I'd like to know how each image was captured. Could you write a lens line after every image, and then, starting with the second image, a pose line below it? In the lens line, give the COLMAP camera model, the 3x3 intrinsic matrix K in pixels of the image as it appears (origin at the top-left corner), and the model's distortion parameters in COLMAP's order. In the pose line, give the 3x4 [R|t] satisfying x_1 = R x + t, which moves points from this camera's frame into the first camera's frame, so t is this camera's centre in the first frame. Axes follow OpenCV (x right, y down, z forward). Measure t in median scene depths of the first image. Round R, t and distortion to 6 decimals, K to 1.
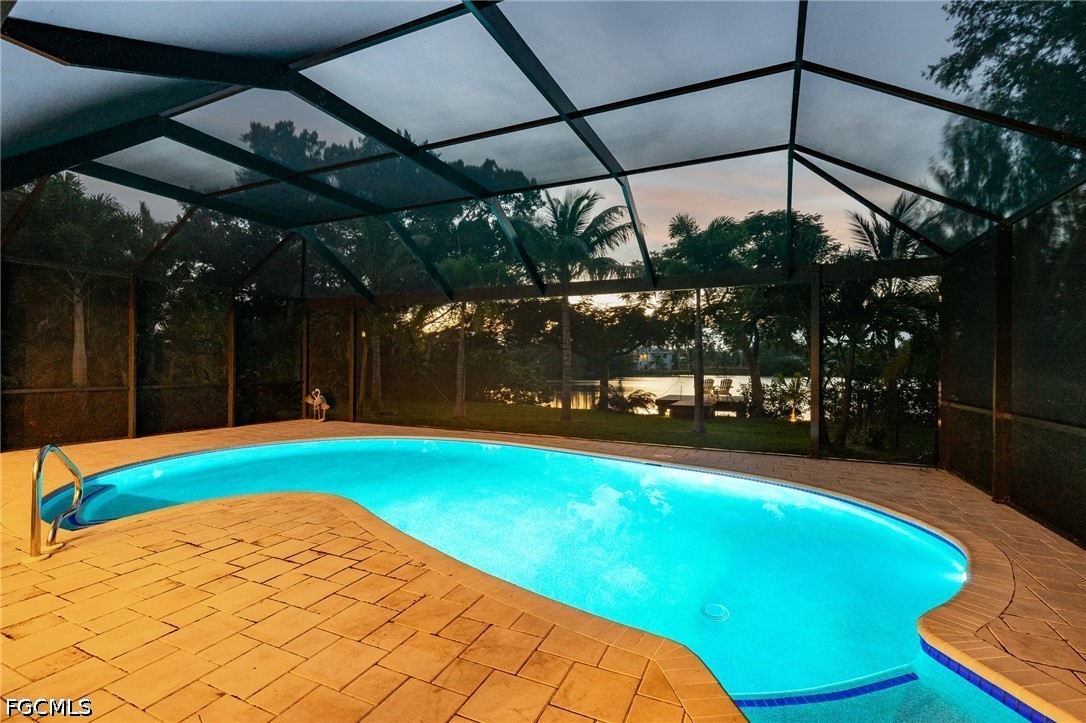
lens RADIAL K [[488.2, 0, 532.7], [0, 488.2, 365.2], [0, 0, 1]] dist [0.004190, -0.000867]
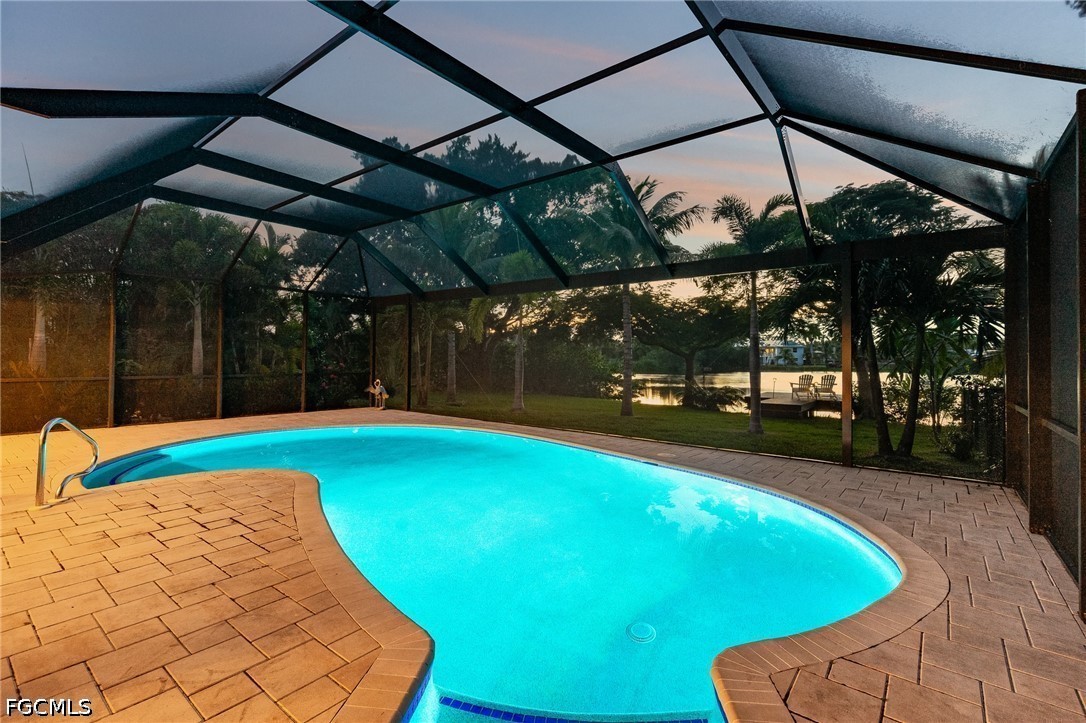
lens RADIAL K [[488.2, 0, 531.9], [0, 488.2, 354.6], [0, 0, 1]] dist [0.004190, -0.000867]
pose [[0.971882, 0.000830, -0.235467, 0.161797], [-0.003125, 0.999951, -0.009374, 0.002239], [0.235448, 0.009846, 0.971837, 0.019303]]
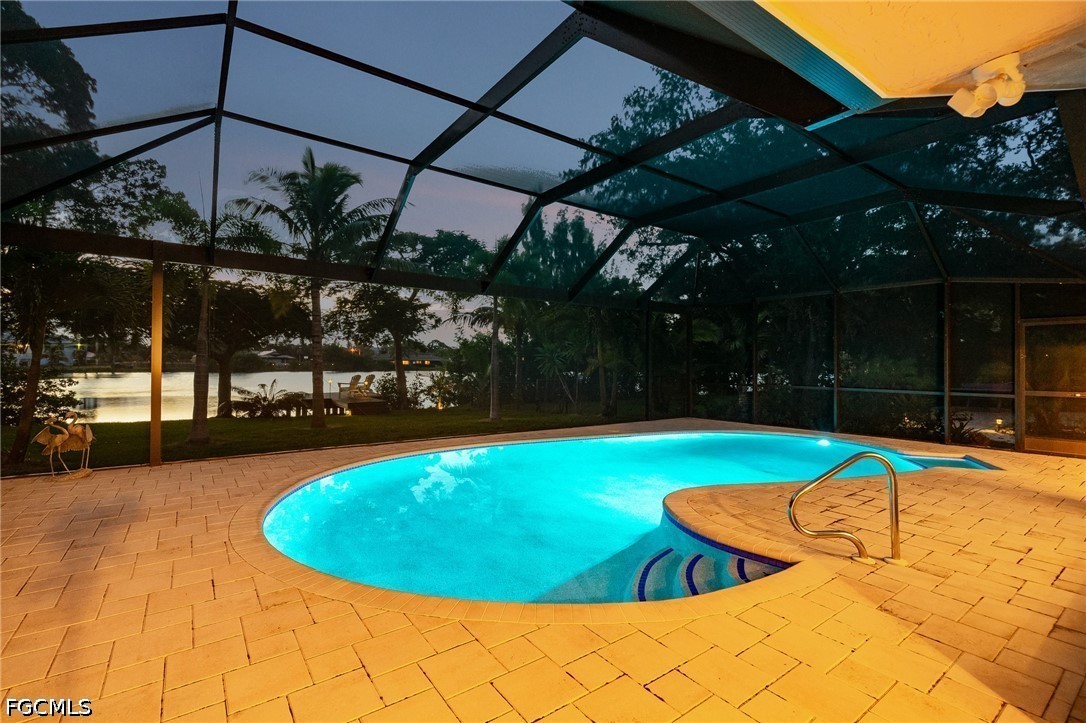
lens RADIAL K [[488.2, 0, 540.7], [0, 488.2, 359.9], [0, 0, 1]] dist [0.004190, -0.000867]
pose [[0.478691, 0.003983, 0.877974, -0.738917], [-0.004183, 0.999989, -0.002256, -0.006263], [-0.877974, -0.002593, 0.478702, 0.379164]]
